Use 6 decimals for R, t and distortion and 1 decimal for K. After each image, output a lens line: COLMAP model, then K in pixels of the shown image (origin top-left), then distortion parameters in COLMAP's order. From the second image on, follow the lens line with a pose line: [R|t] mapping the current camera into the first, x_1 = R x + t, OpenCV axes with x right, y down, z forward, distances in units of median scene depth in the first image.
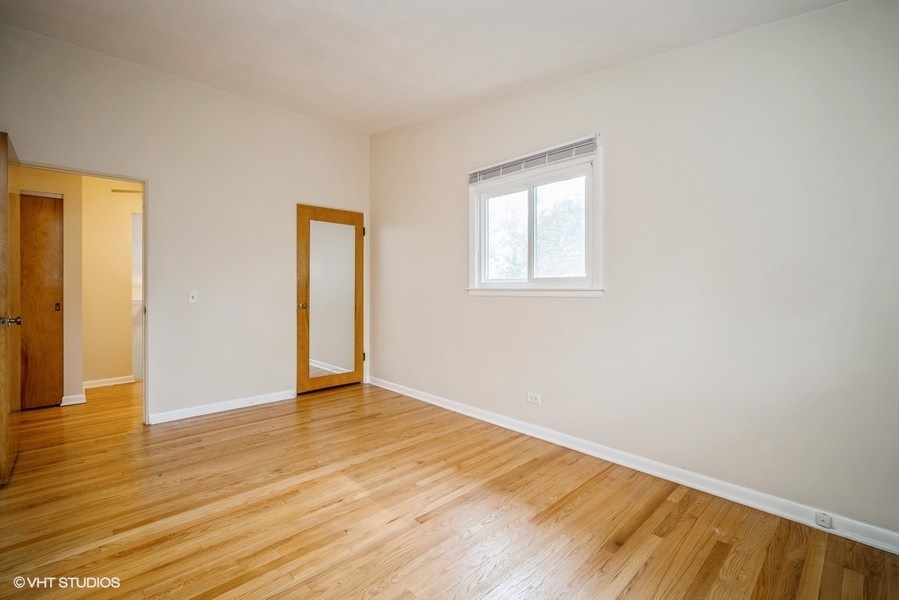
lens RADIAL K [[391.1, 0, 450.3], [0, 391.1, 291.5], [0, 0, 1]] dist [-0.011541, 0.004294]
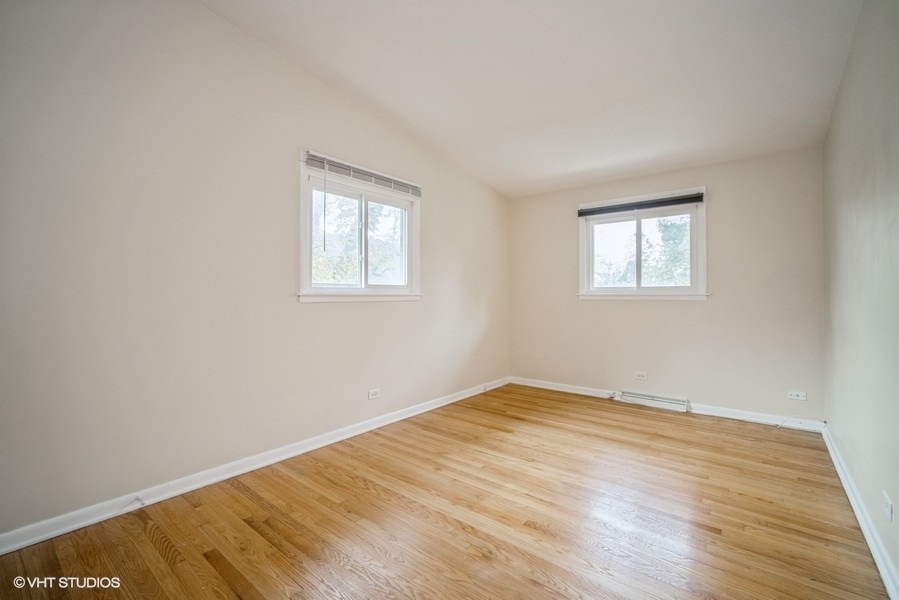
lens RADIAL K [[391.1, 0, 445.1], [0, 391.1, 295.2], [0, 0, 1]] dist [-0.011541, 0.004294]
pose [[-0.112839, -0.001767, 0.993612, -0.946560], [0.008947, 0.999956, 0.002795, -0.005872], [-0.993573, 0.009205, -0.112819, 0.969876]]
